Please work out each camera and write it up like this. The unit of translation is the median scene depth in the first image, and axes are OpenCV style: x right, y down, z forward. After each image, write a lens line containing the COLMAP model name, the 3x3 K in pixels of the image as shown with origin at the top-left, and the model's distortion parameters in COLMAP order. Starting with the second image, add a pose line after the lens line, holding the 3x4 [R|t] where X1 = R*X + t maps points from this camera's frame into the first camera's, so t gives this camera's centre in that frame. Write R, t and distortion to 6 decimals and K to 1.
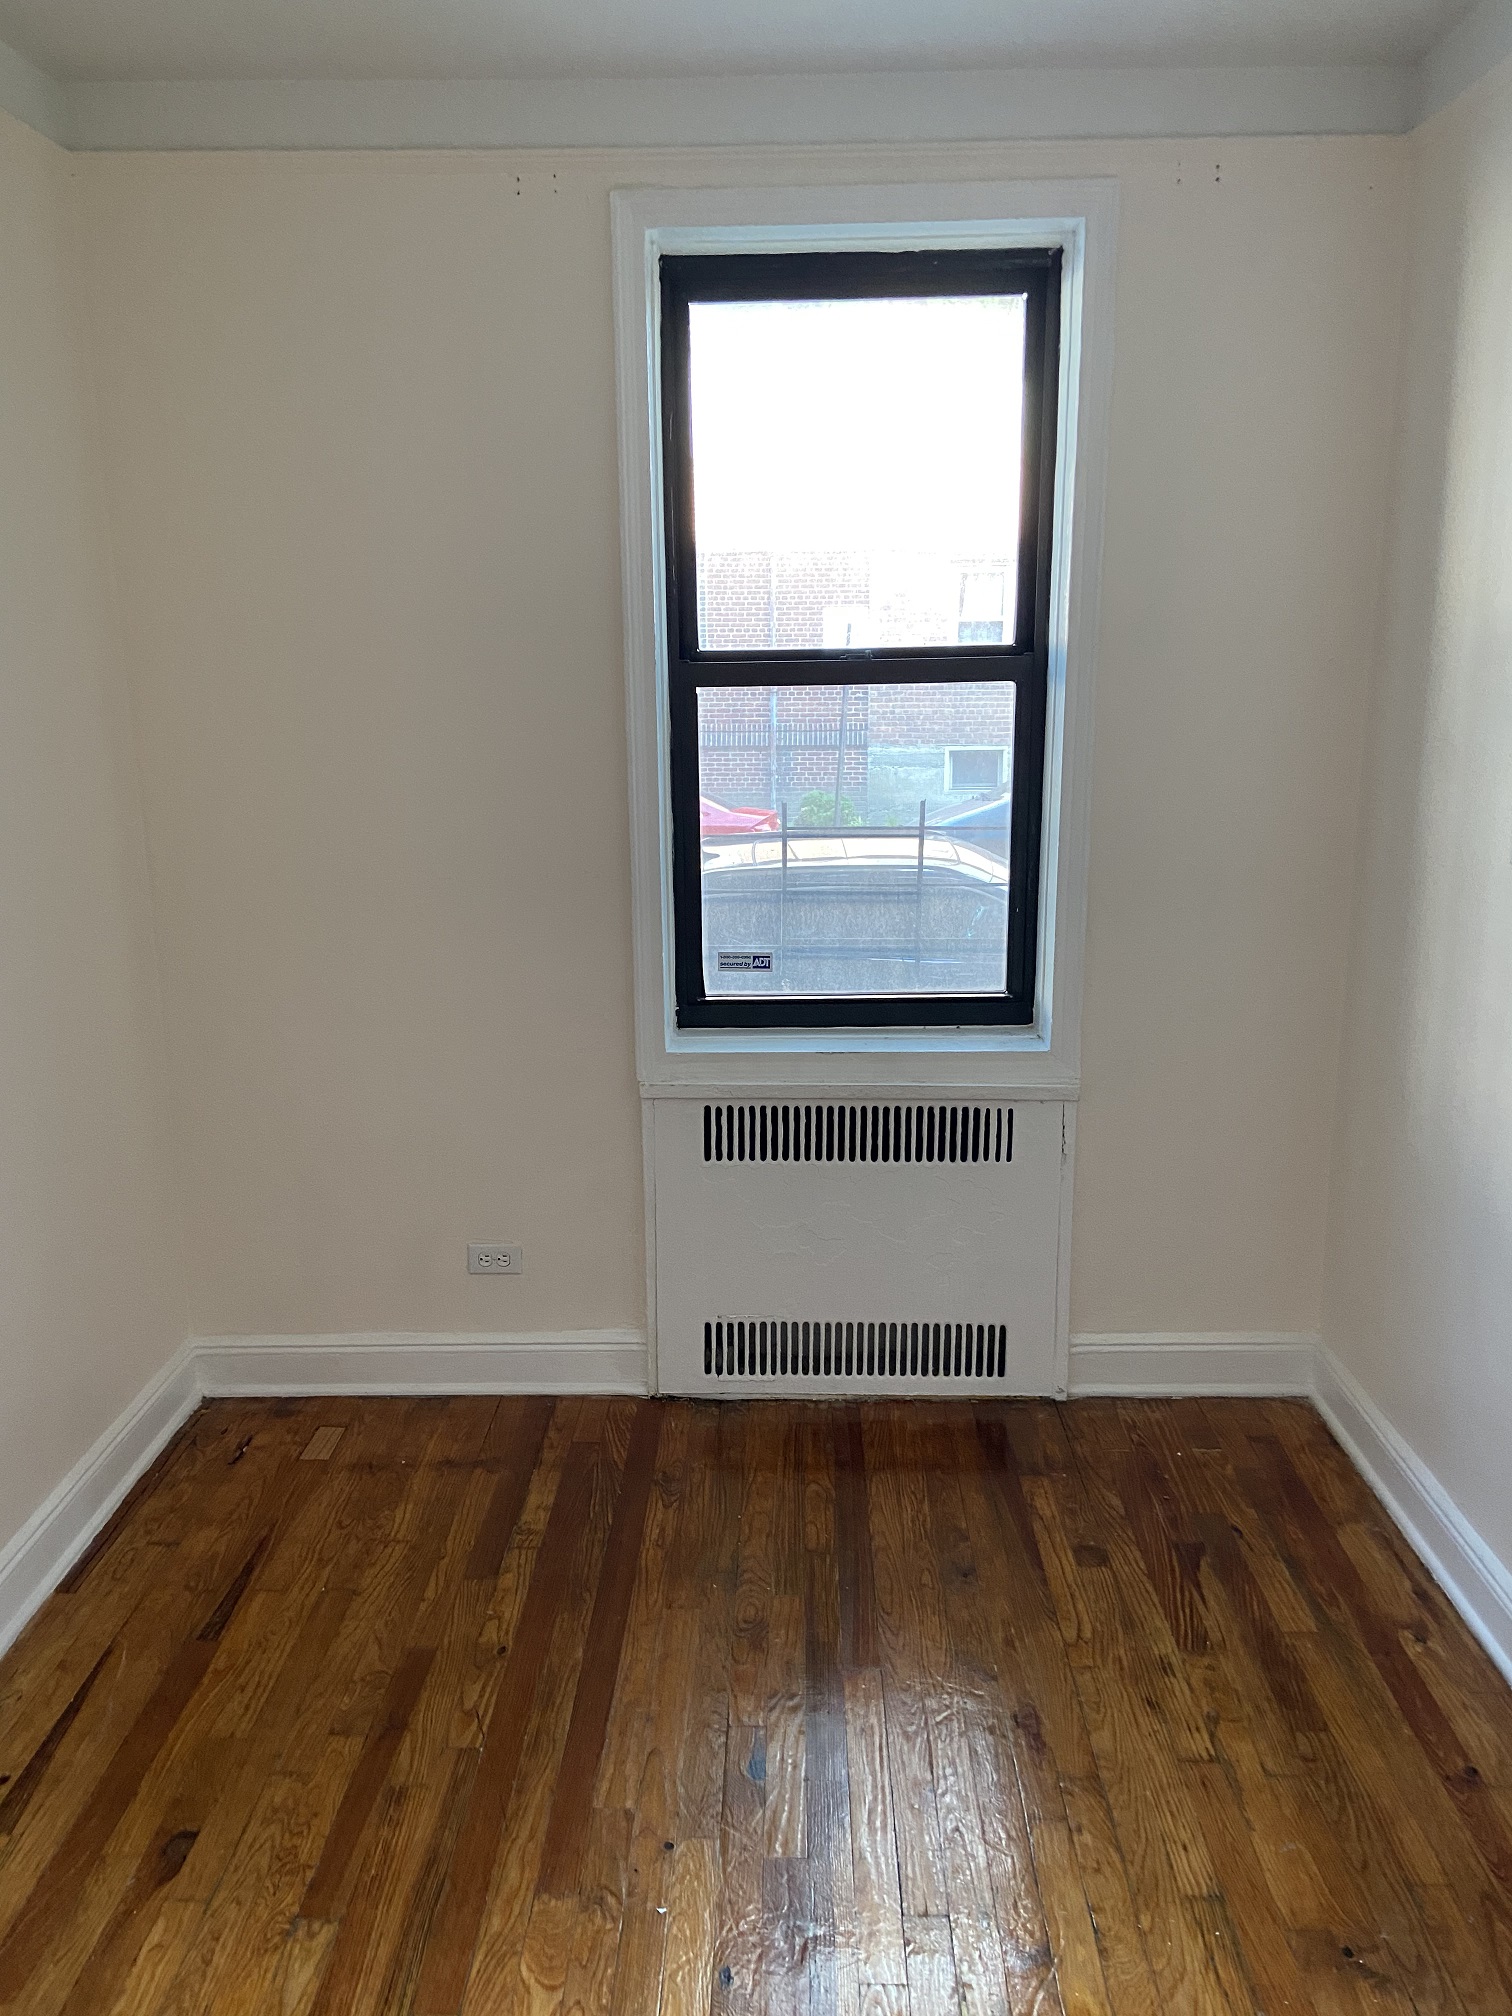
lens RADIAL K [[1545.2, 0, 697.8], [0, 1545.2, 990.1], [0, 0, 1]] dist [0.091295, -0.117131]
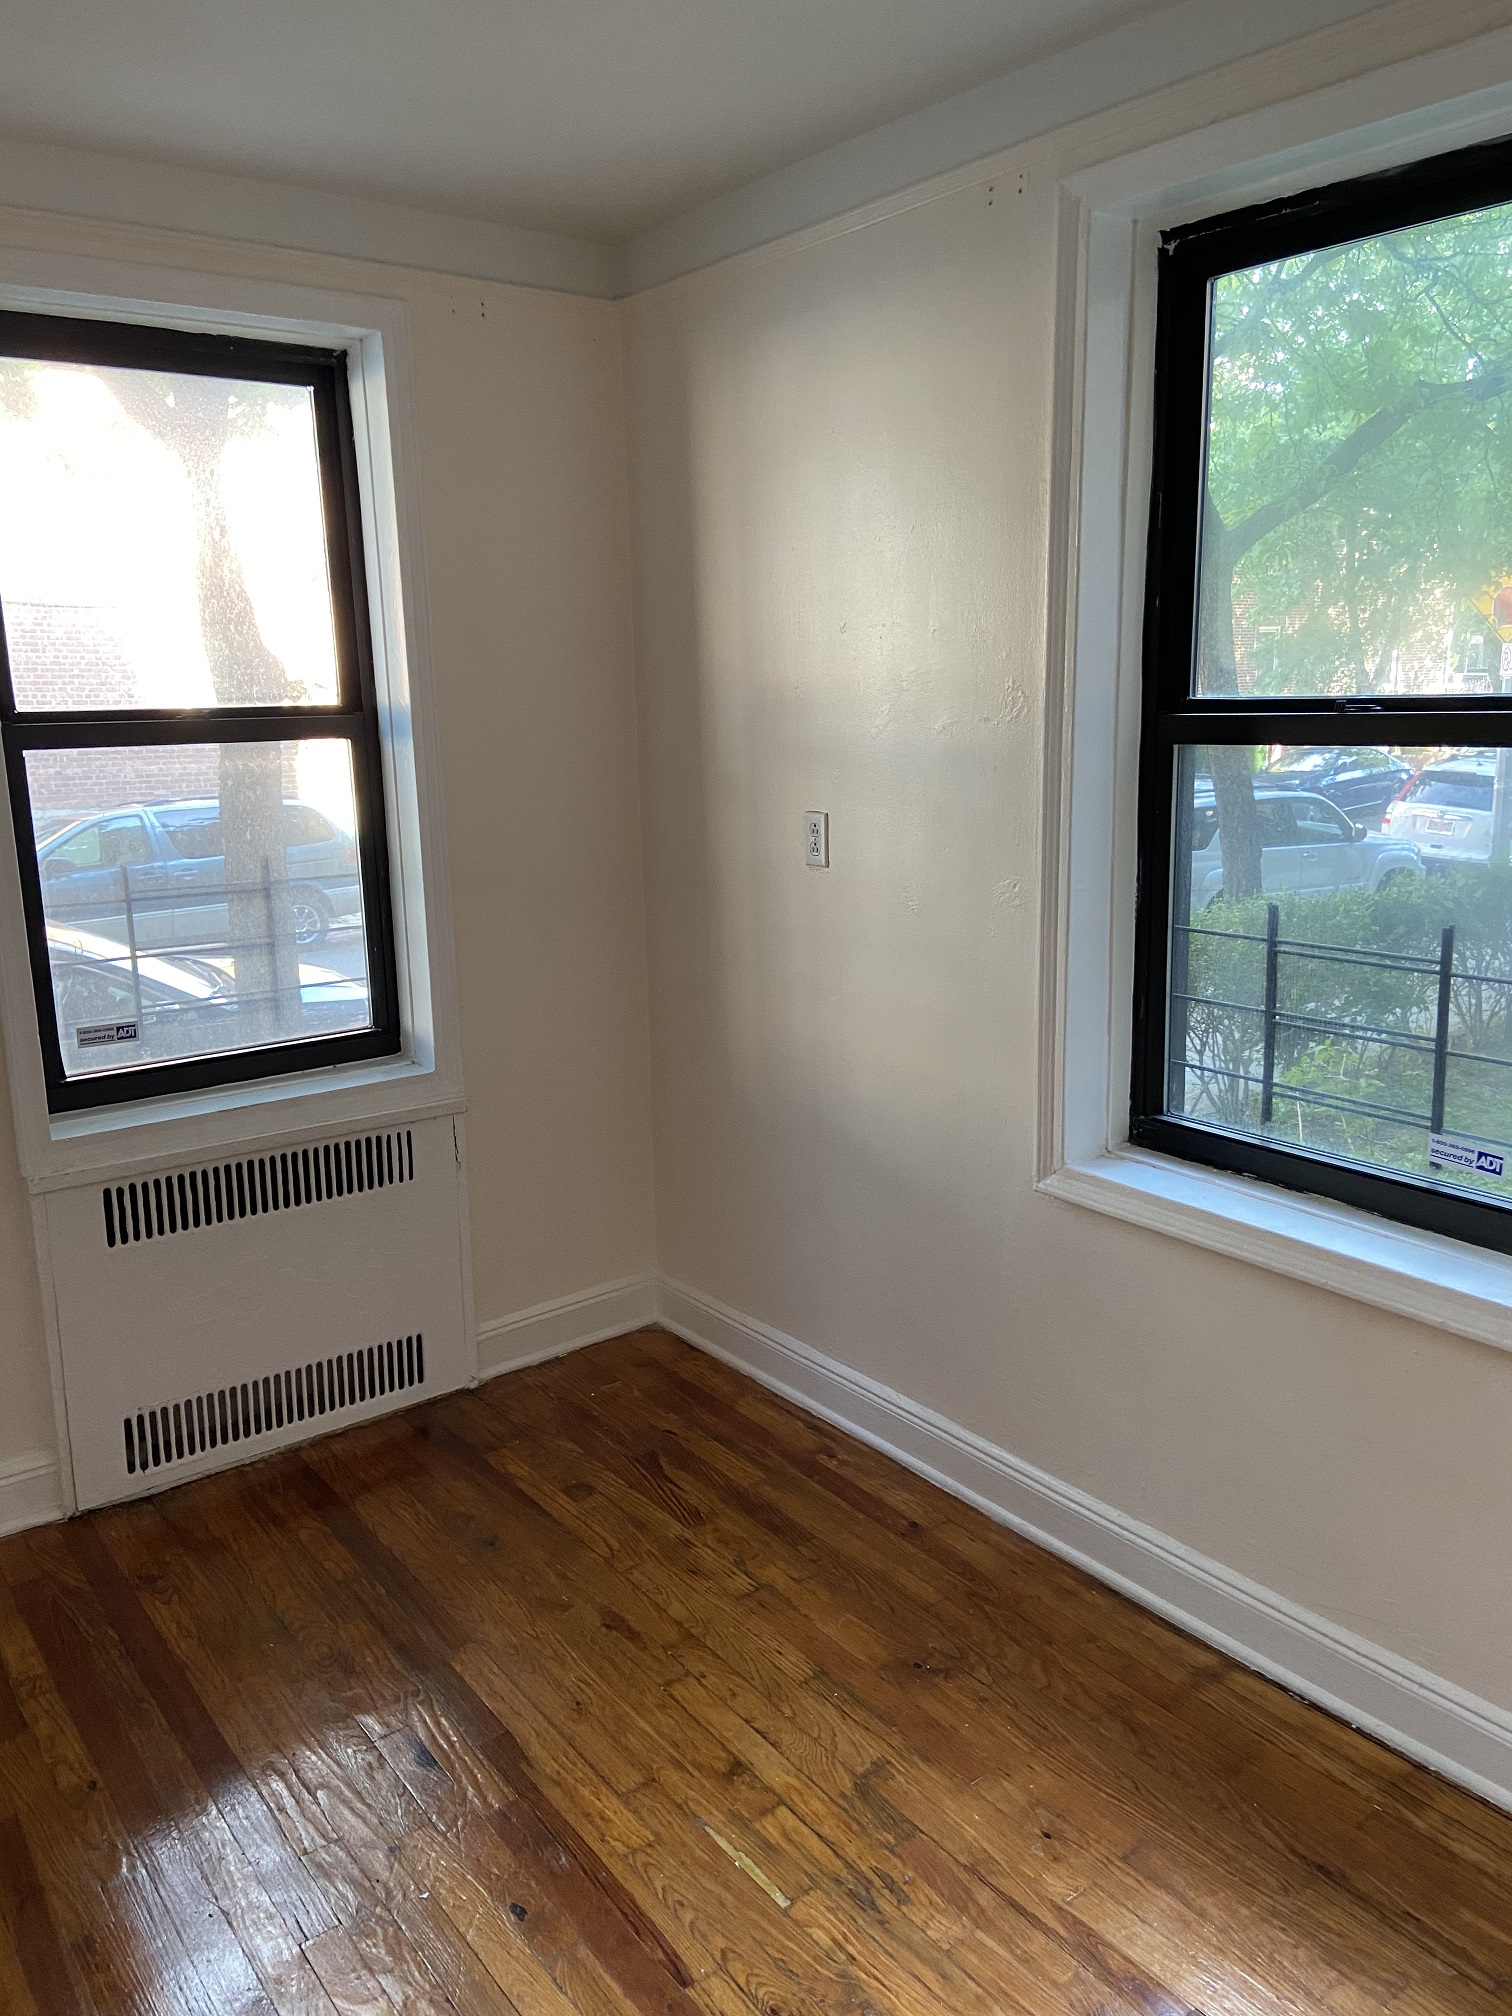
lens RADIAL K [[1545.2, 0, 760.5], [0, 1545.2, 993.3], [0, 0, 1]] dist [0.091295, -0.117131]
pose [[0.769281, -0.124985, 0.626567, -0.275909], [0.151775, 0.988356, 0.010808, 0.007533], [-0.620622, 0.086783, 0.779293, -0.004564]]
